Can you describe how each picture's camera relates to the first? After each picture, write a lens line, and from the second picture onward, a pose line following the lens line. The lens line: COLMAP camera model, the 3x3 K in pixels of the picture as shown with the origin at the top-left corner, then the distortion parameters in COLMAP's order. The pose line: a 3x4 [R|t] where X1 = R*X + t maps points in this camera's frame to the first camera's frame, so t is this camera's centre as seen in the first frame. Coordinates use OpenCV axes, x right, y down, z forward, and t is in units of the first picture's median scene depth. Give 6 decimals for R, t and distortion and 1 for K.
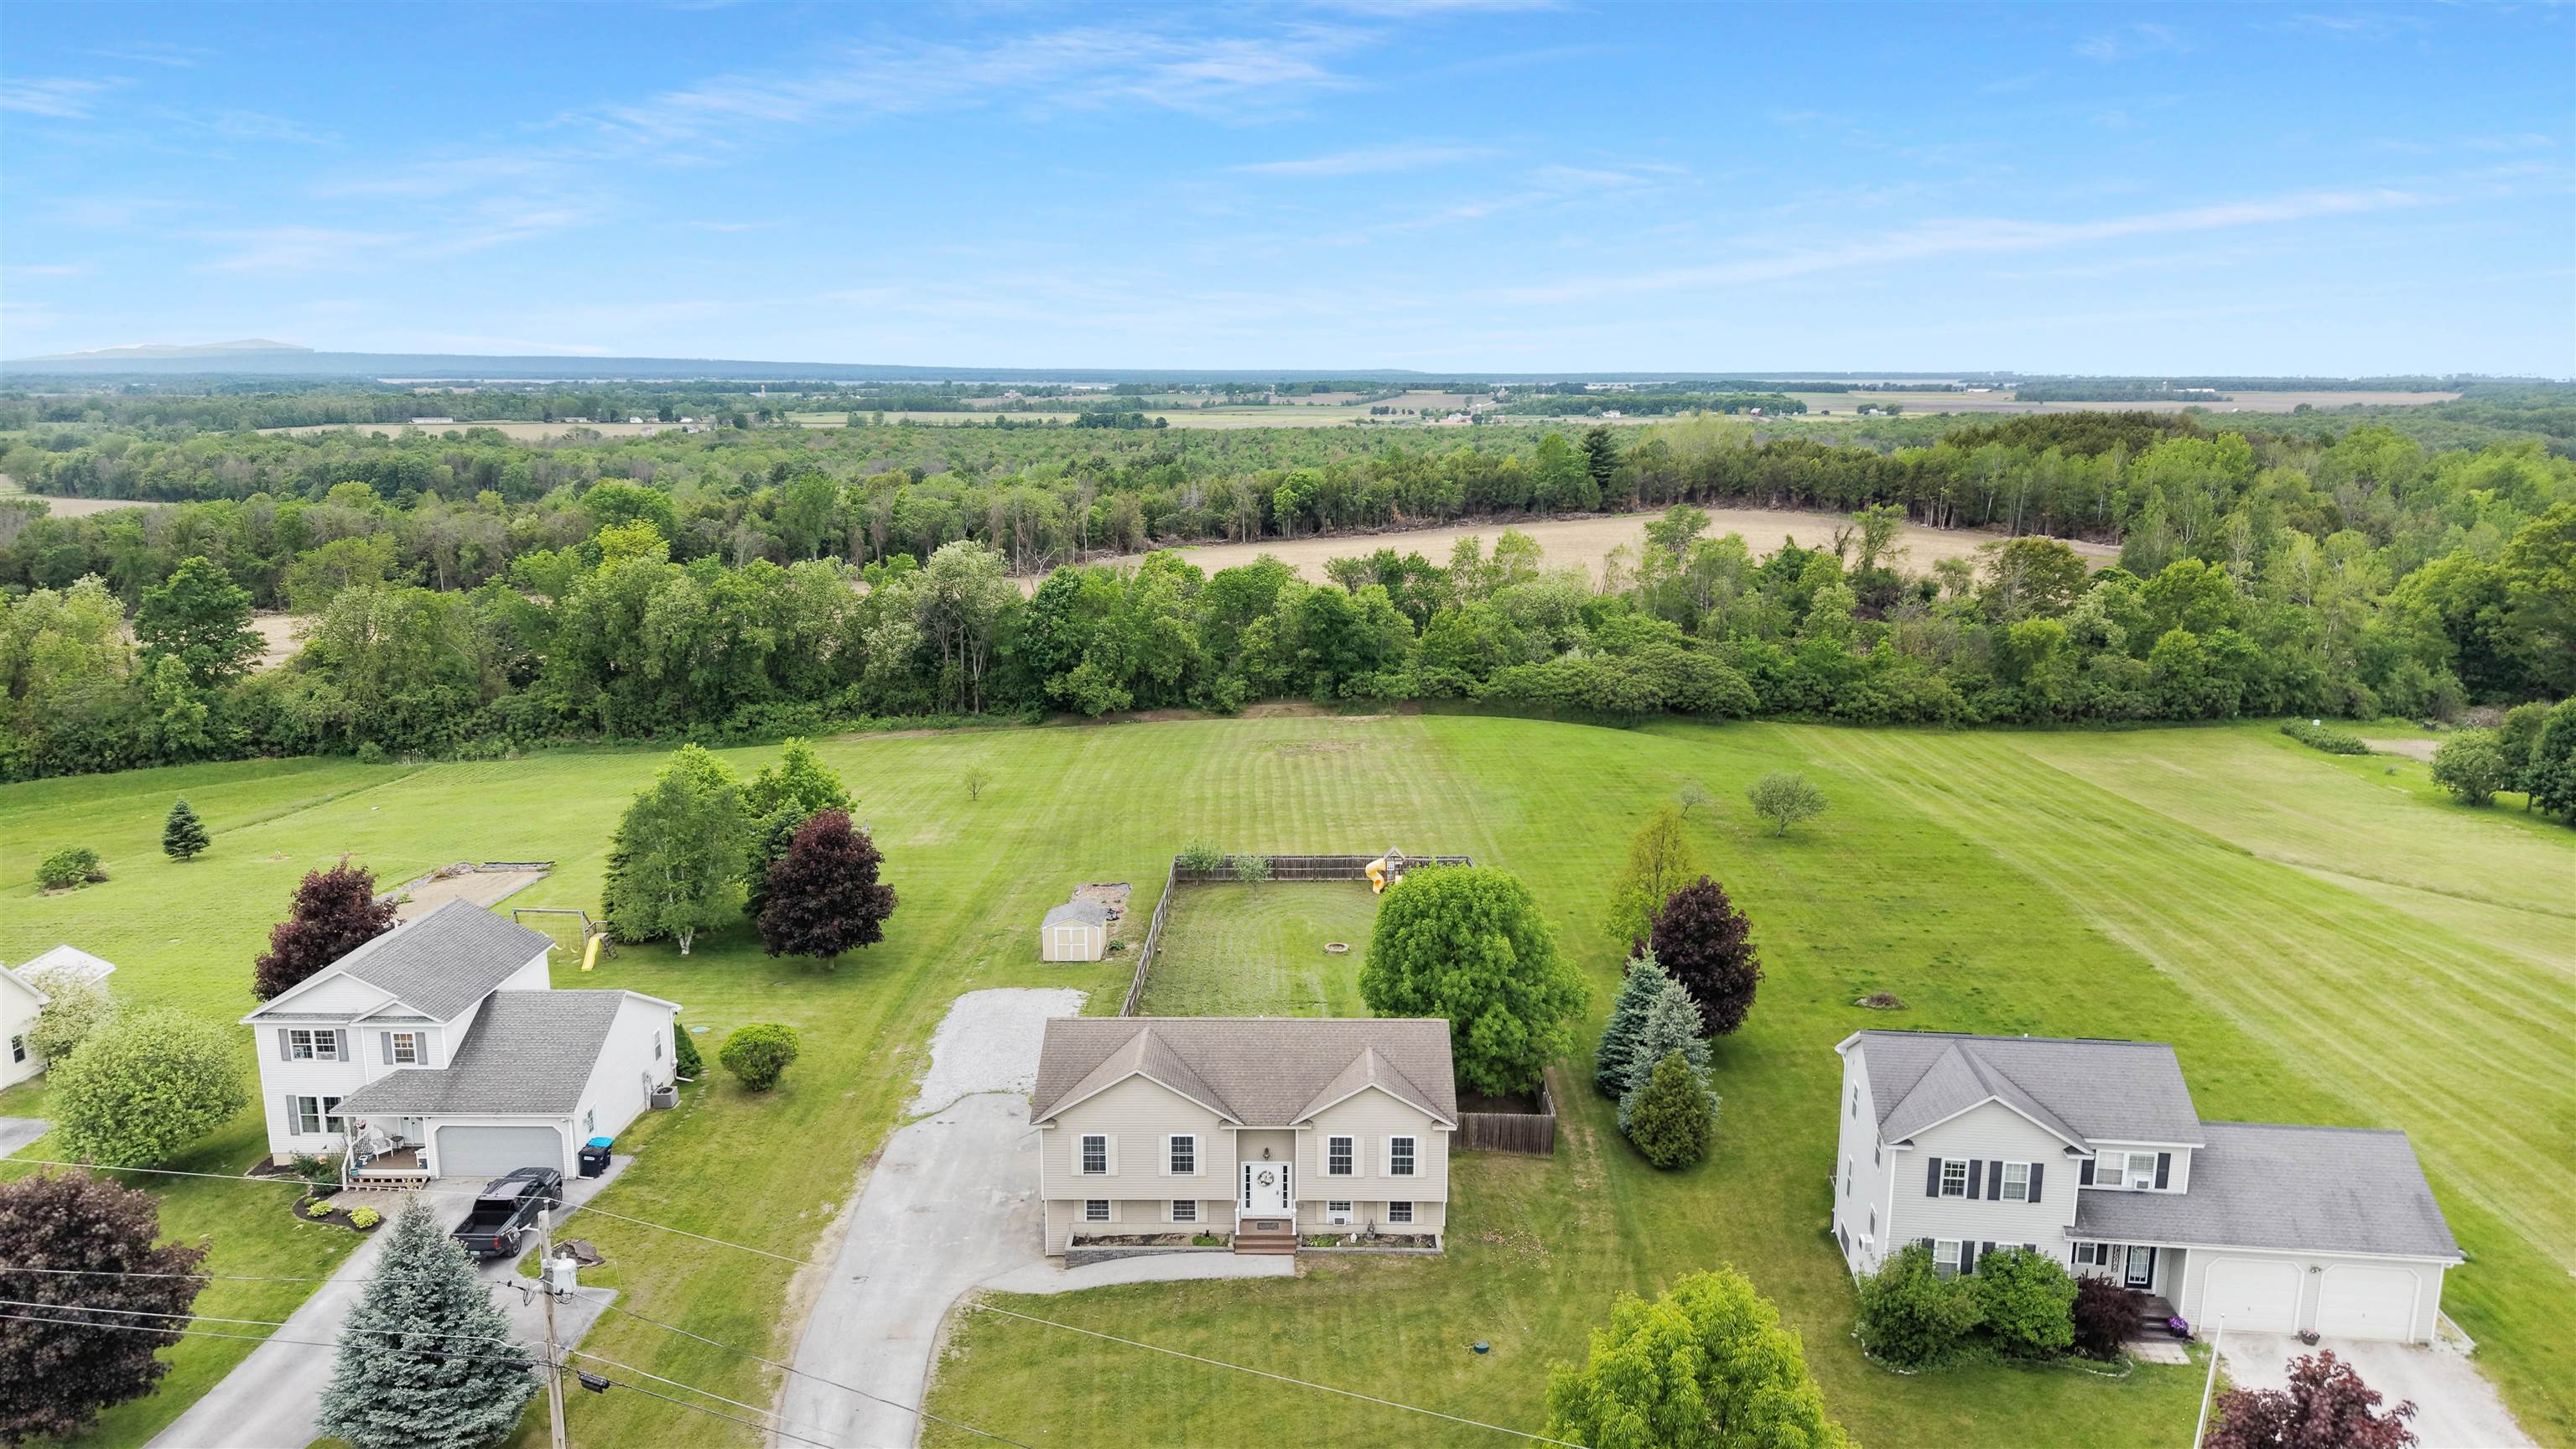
lens RADIAL K [[1709.5, 0, 1288.0], [0, 1709.5, 724.5], [0, 0, 1]] dist [0.044767, -0.043458]
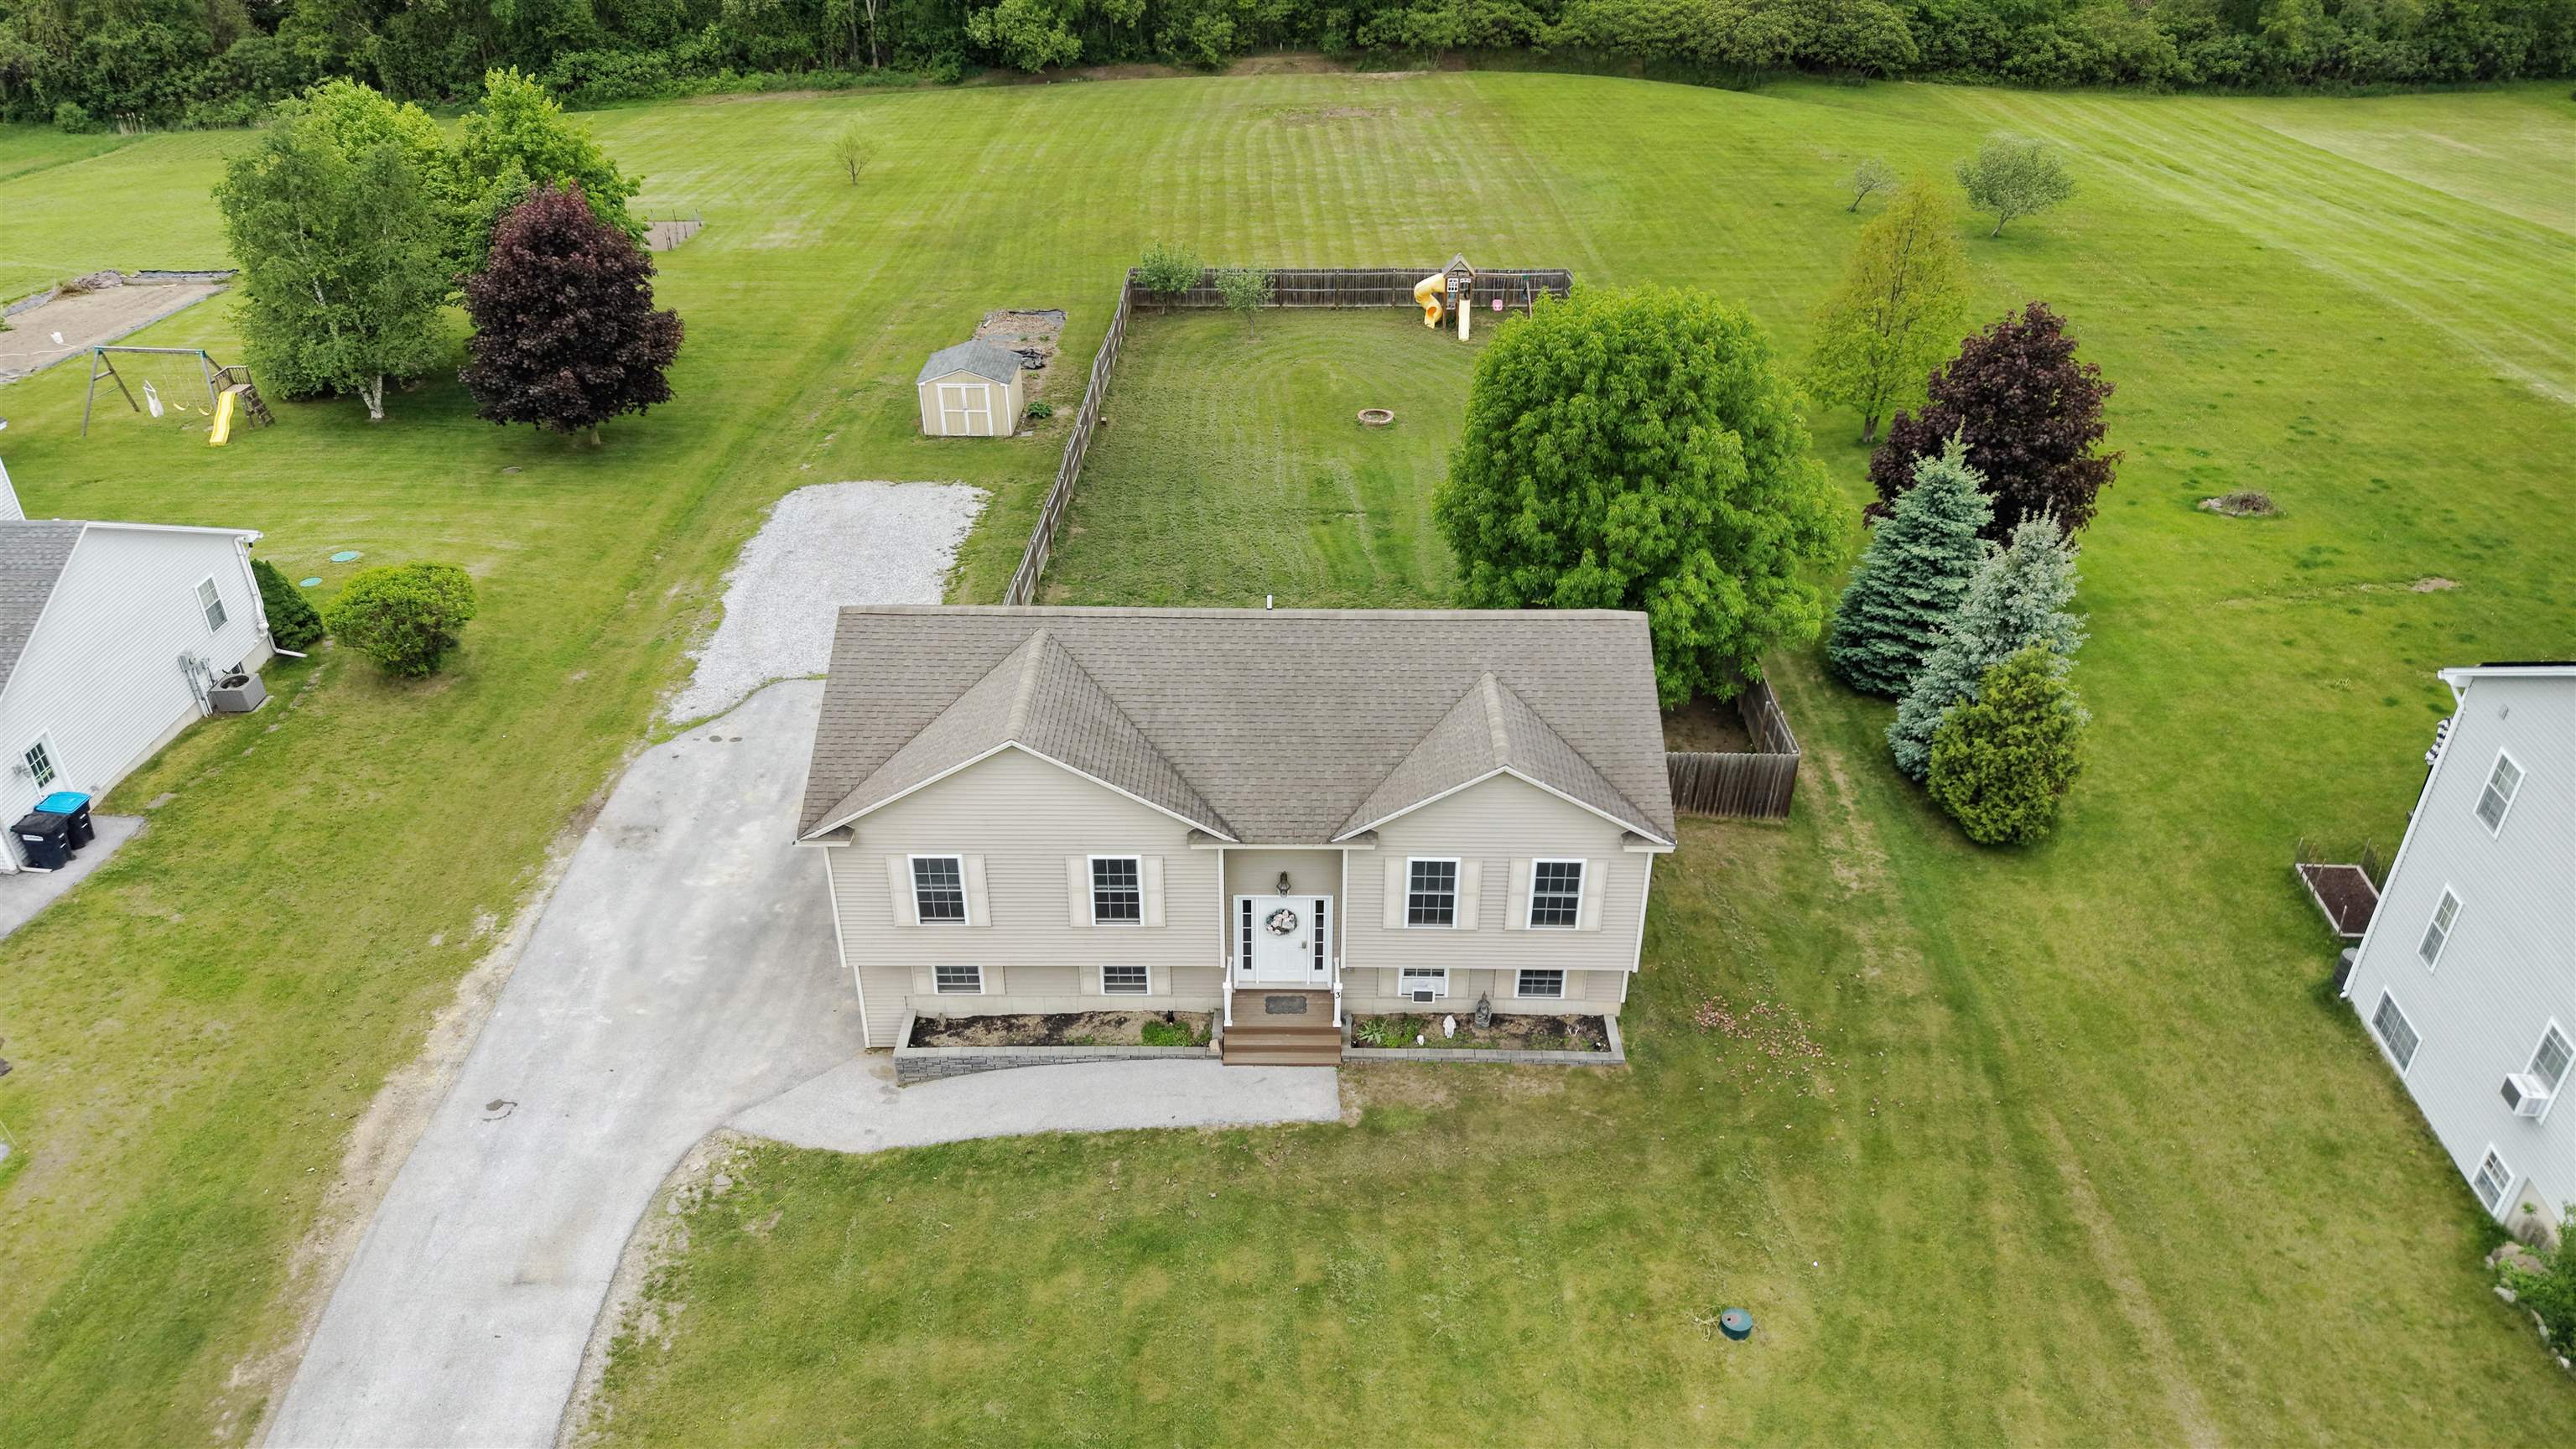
lens RADIAL K [[1709.5, 0, 1288.0], [0, 1709.5, 724.5], [0, 0, 1]] dist [0.044767, -0.043458]
pose [[0.999981, 0.000360, 0.006098, -0.011841], [-0.002364, 0.943277, 0.331998, 0.032782], [-0.005633, -0.332006, 0.943260, 0.446321]]
